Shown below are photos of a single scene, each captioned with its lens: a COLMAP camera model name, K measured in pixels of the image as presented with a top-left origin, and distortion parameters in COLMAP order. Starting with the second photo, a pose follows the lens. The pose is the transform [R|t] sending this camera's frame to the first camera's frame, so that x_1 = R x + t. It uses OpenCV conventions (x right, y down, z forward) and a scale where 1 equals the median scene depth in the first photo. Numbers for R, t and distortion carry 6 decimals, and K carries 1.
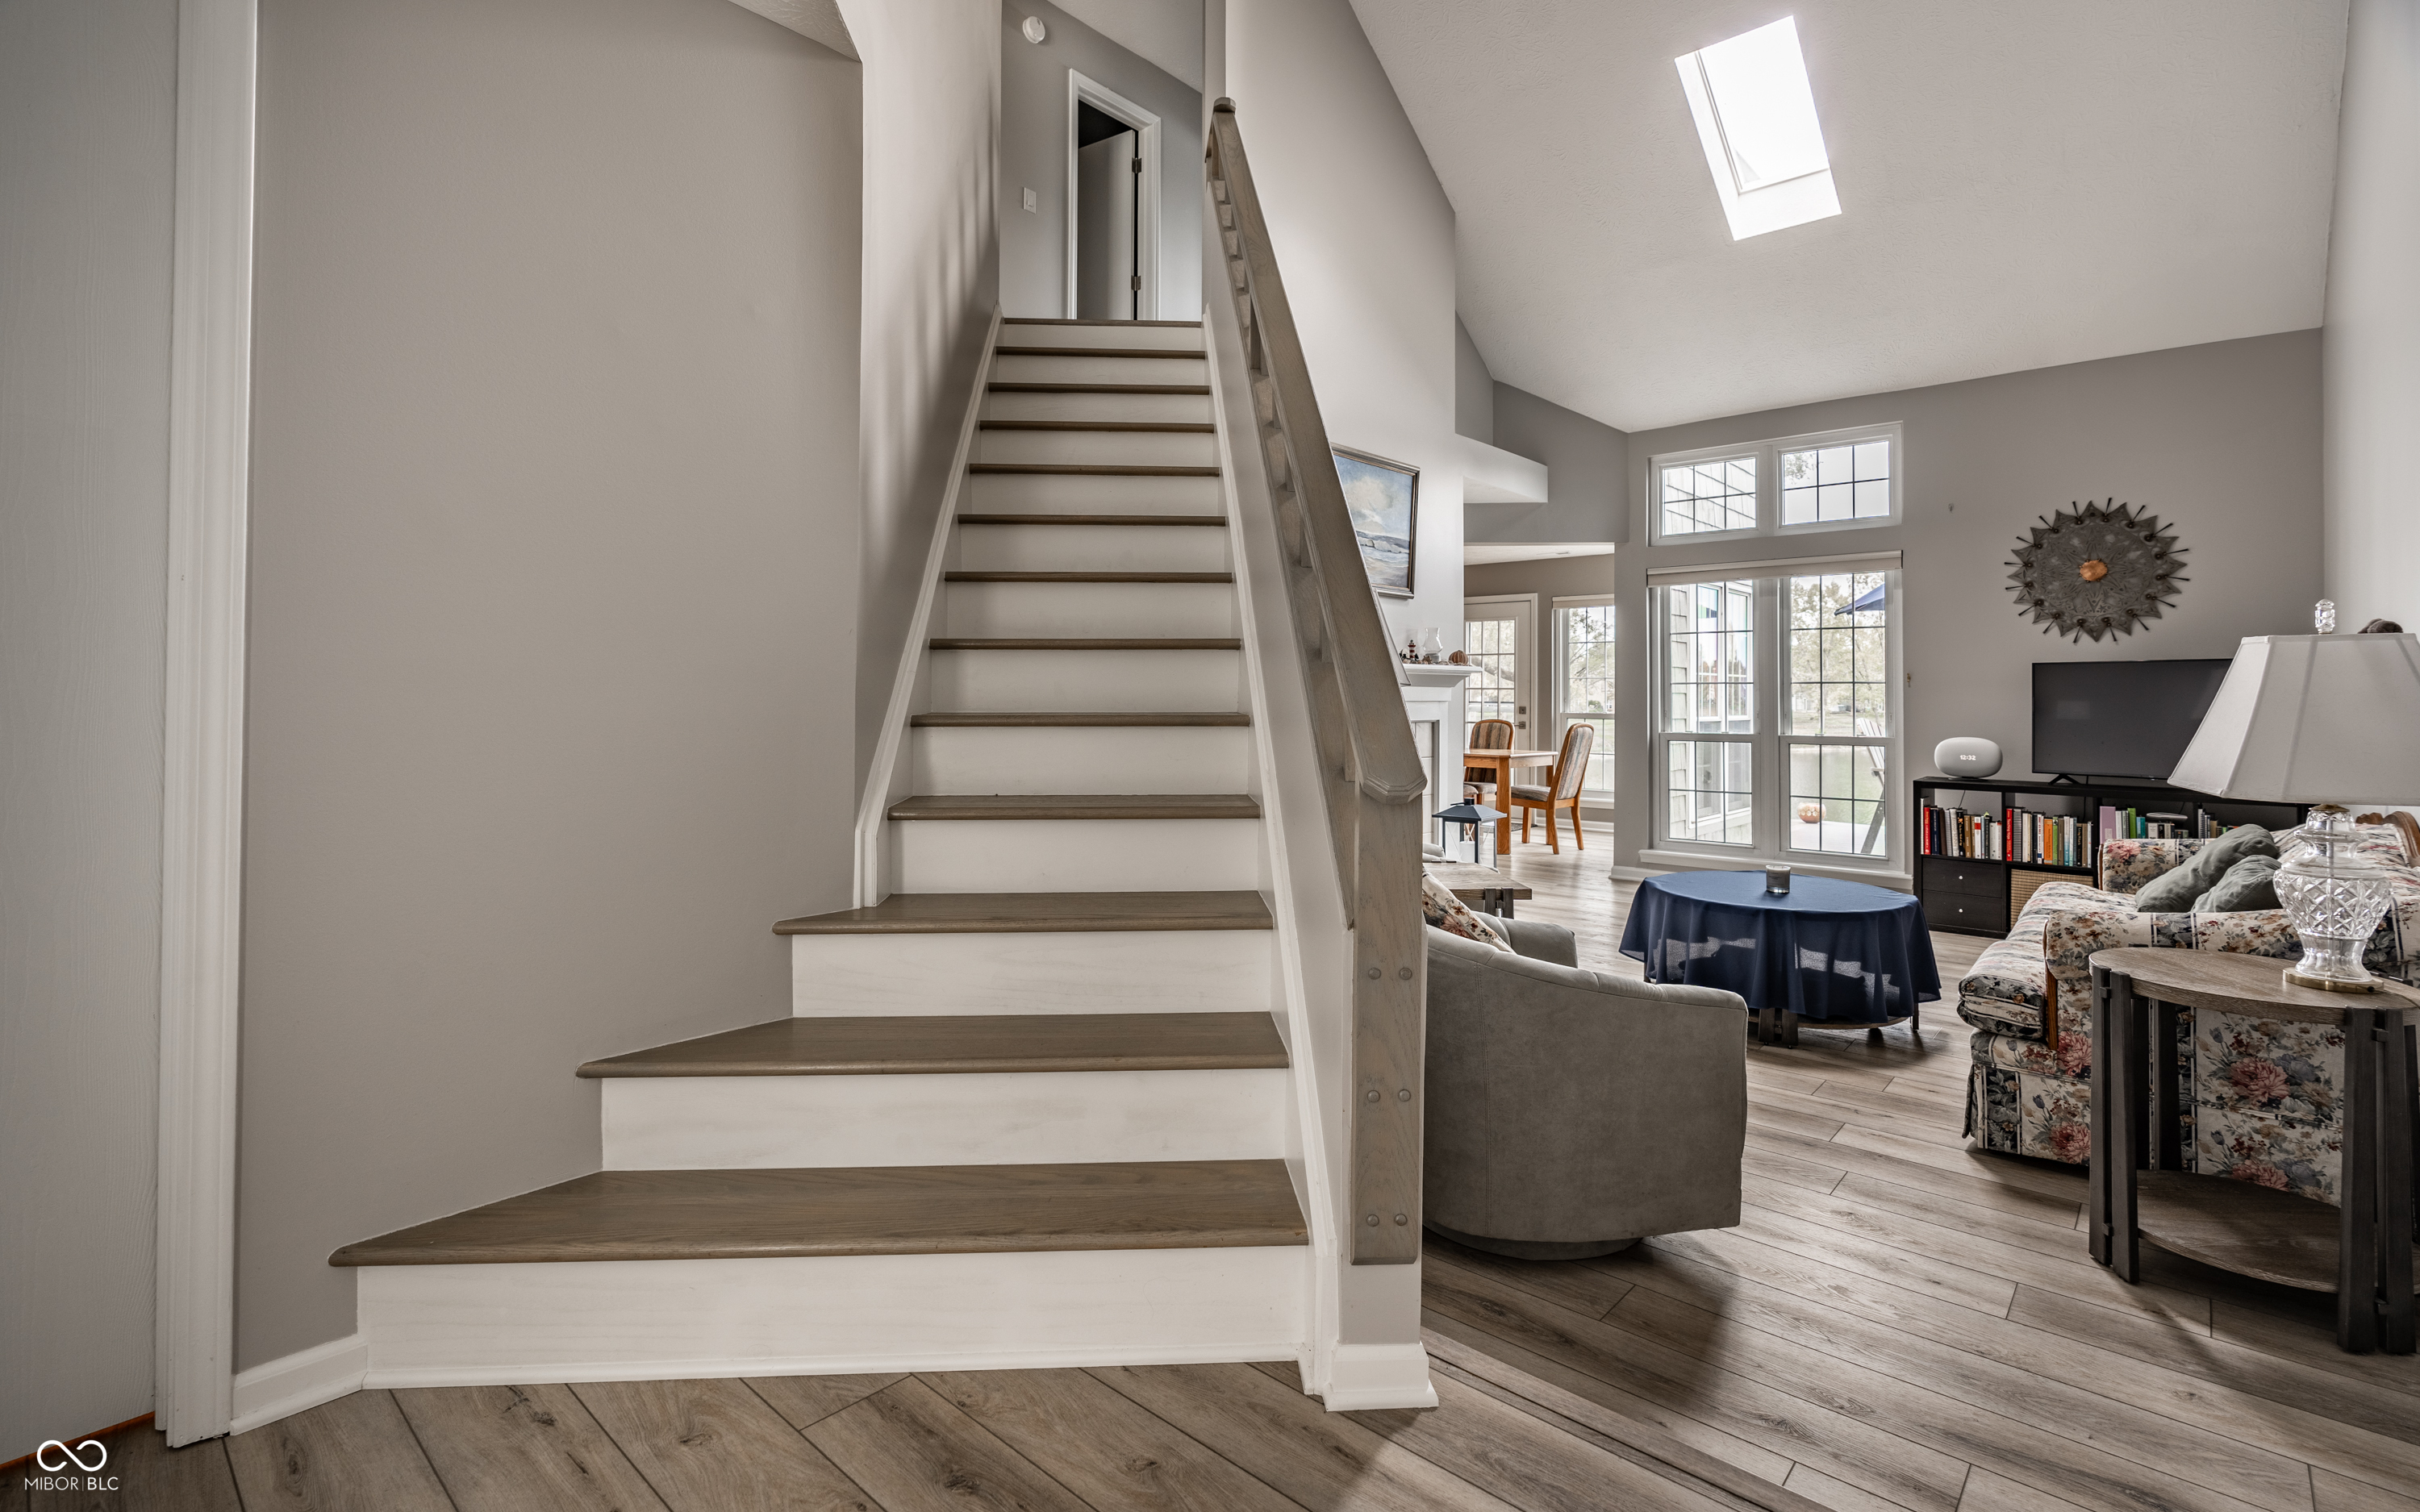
lens RADIAL K [[1050.0, 0, 1227.5], [0, 1050.0, 683.8], [0, 0, 1]] dist [-0.001275, 0.001134]
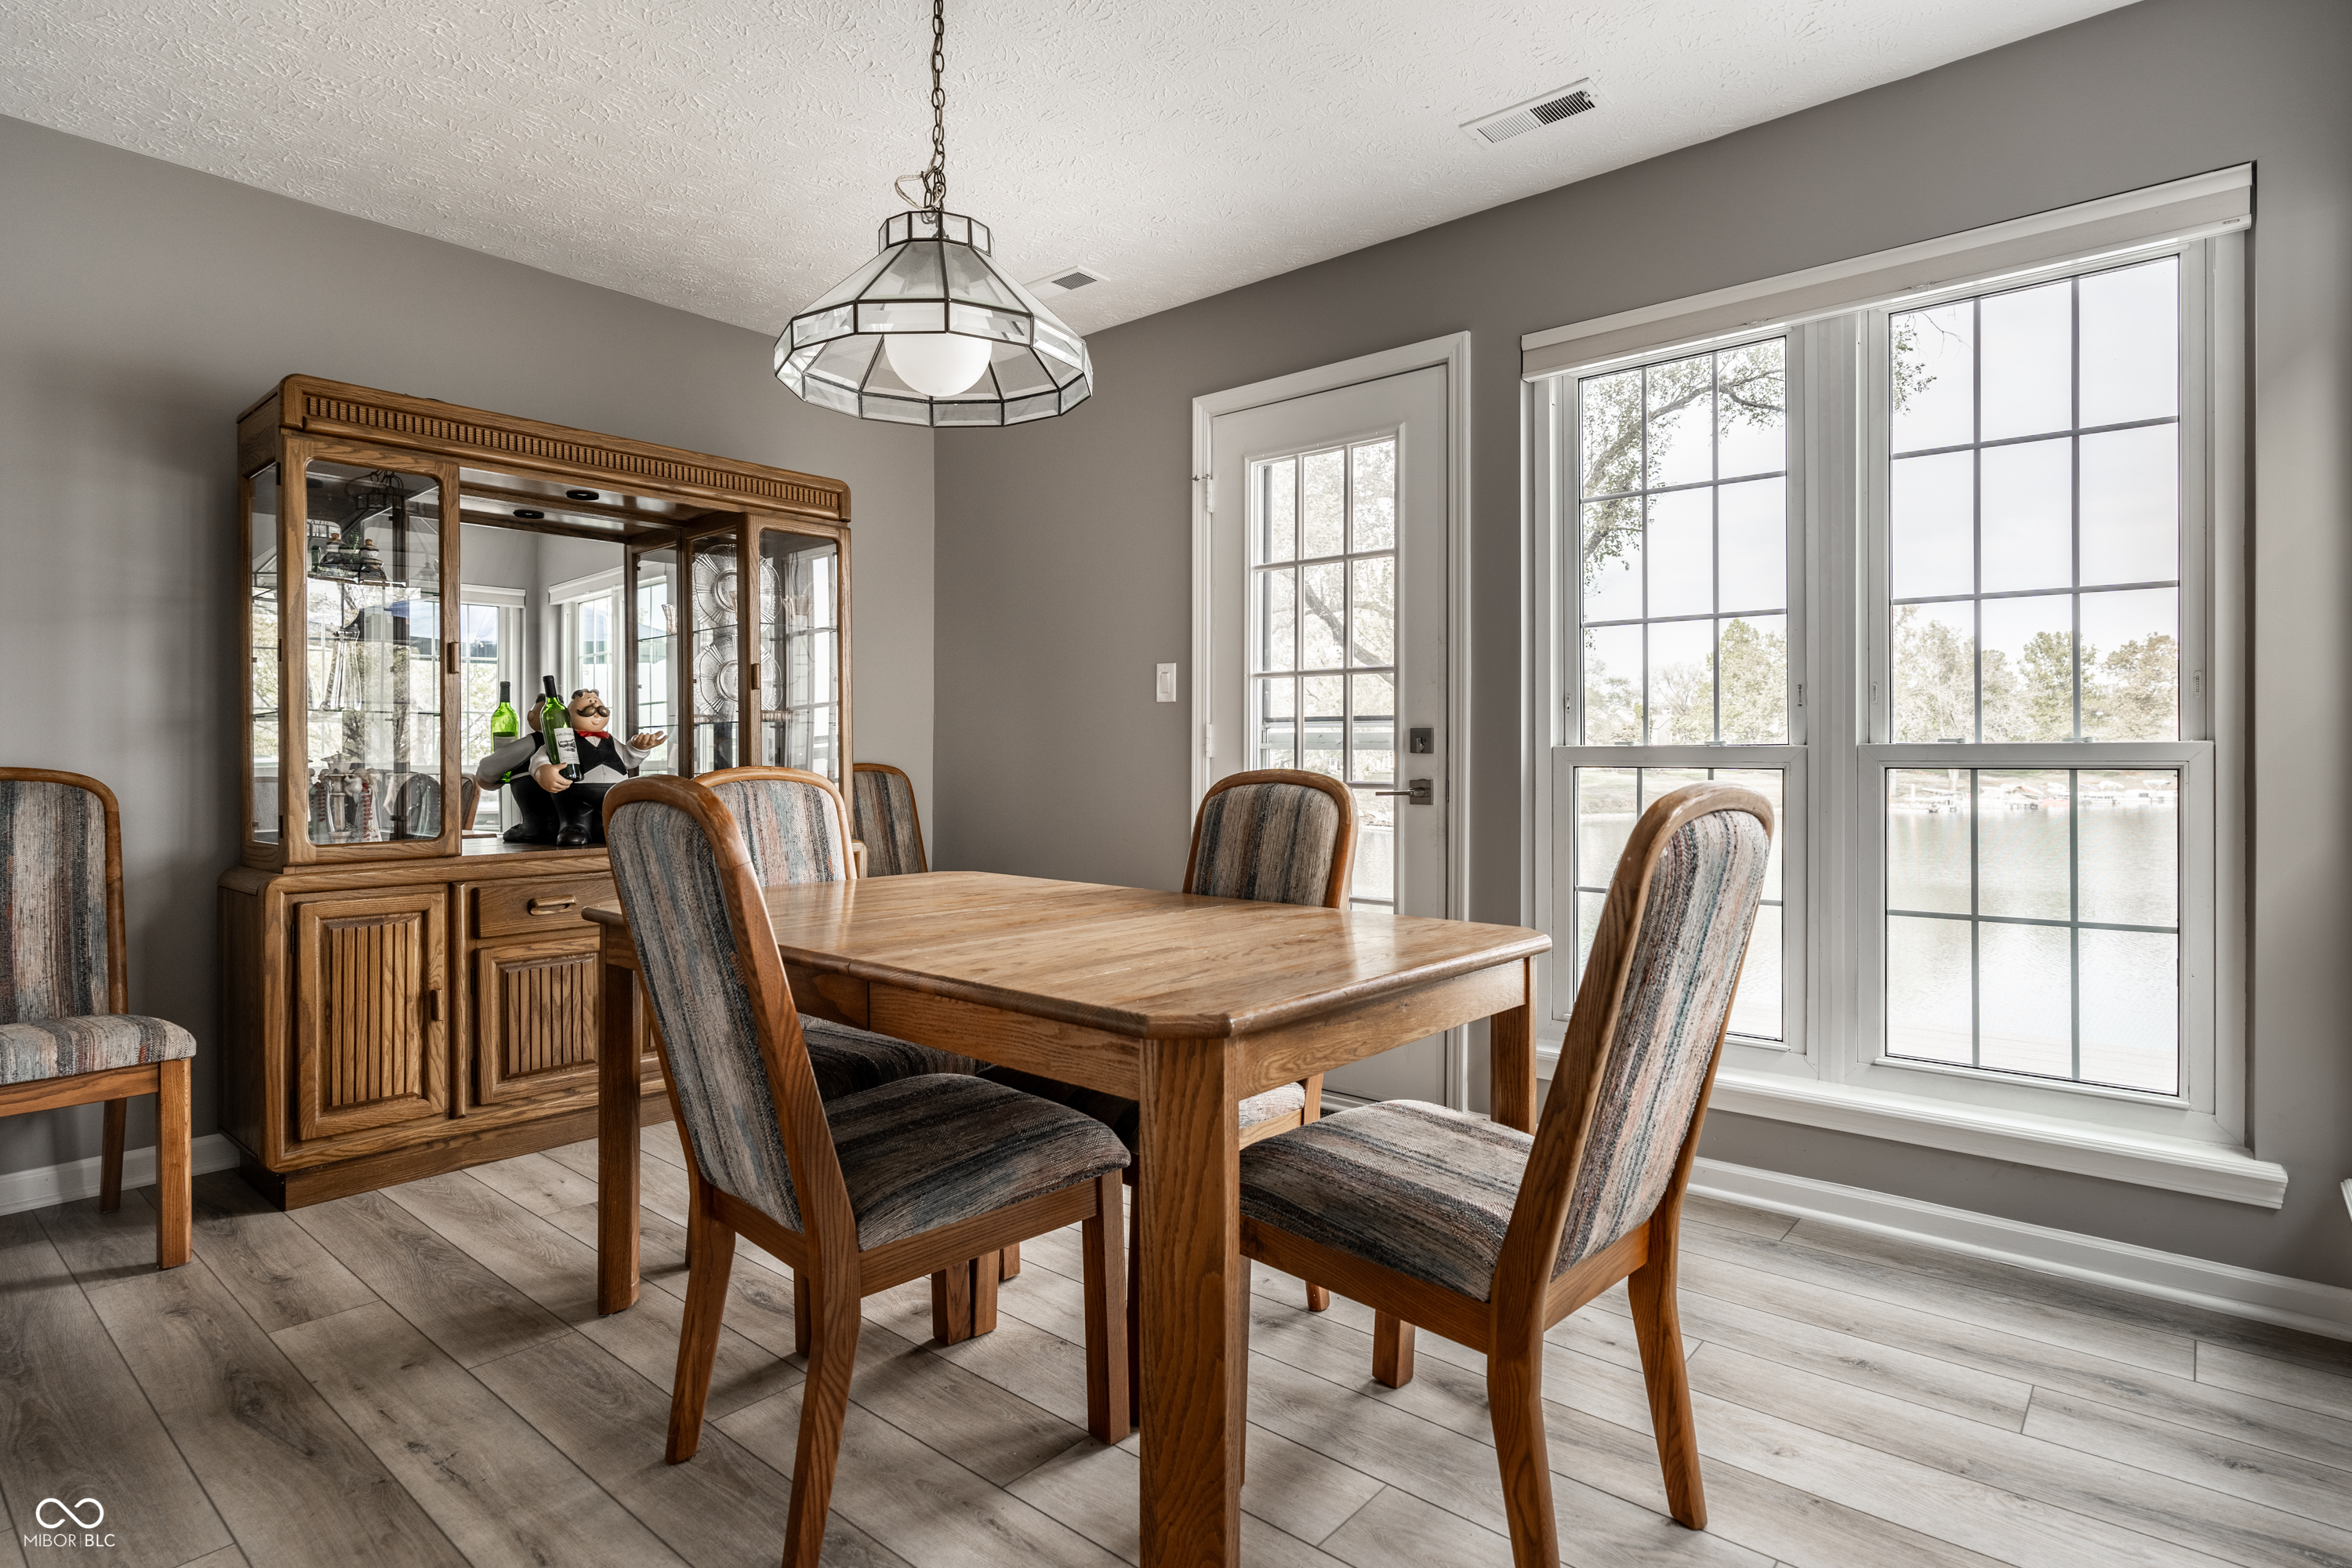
lens RADIAL K [[1204.0, 0, 1178.9], [0, 1204.0, 771.3], [0, 0, 1]] dist [0.001334, 0.000587]
pose [[0.999703, -0.006528, 0.023500, 0.380815], [0.005890, 0.999615, 0.027122, 0.044954], [-0.023668, -0.026976, 0.999356, 1.235574]]
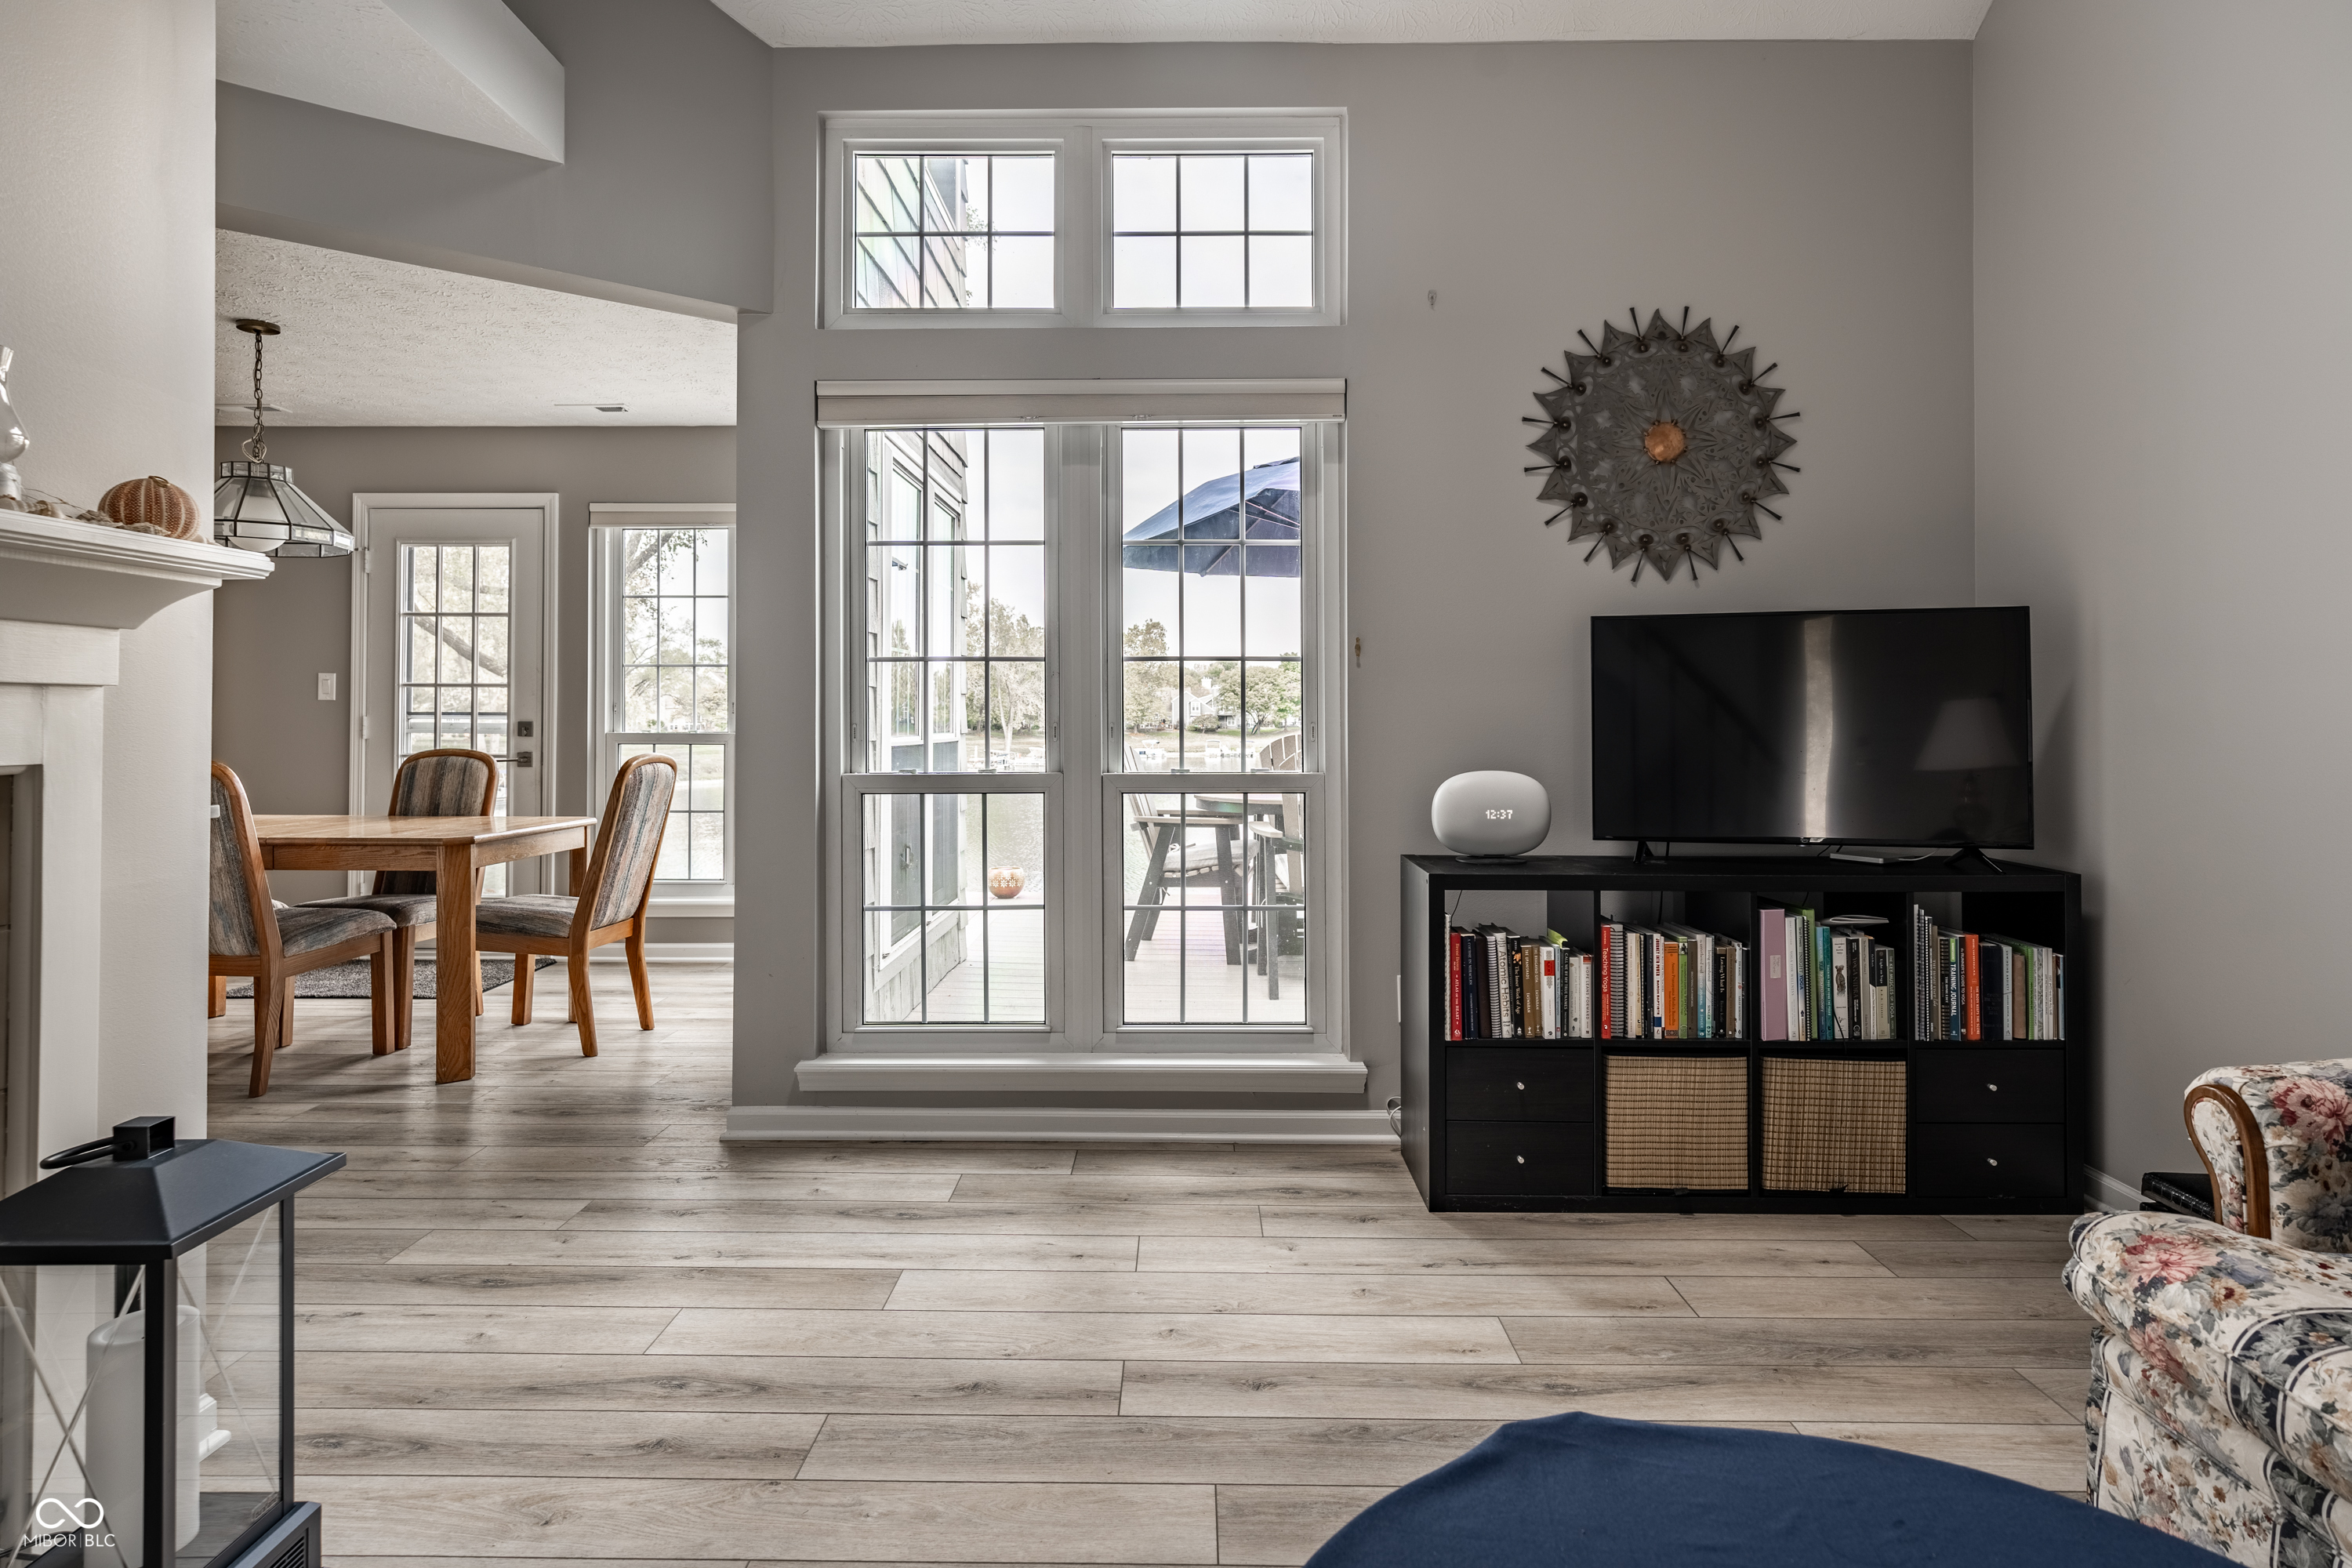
lens RADIAL K [[1273.9, 0, 1157.2], [0, 1273.9, 698.5], [0, 0, 1]] dist [-0.006363, 0.004346]
pose [[0.758239, 0.005559, 0.651953, 0.217414], [-0.004928, 0.999984, -0.002796, 0.020881], [-0.651958, -0.001093, 0.758255, 0.663492]]
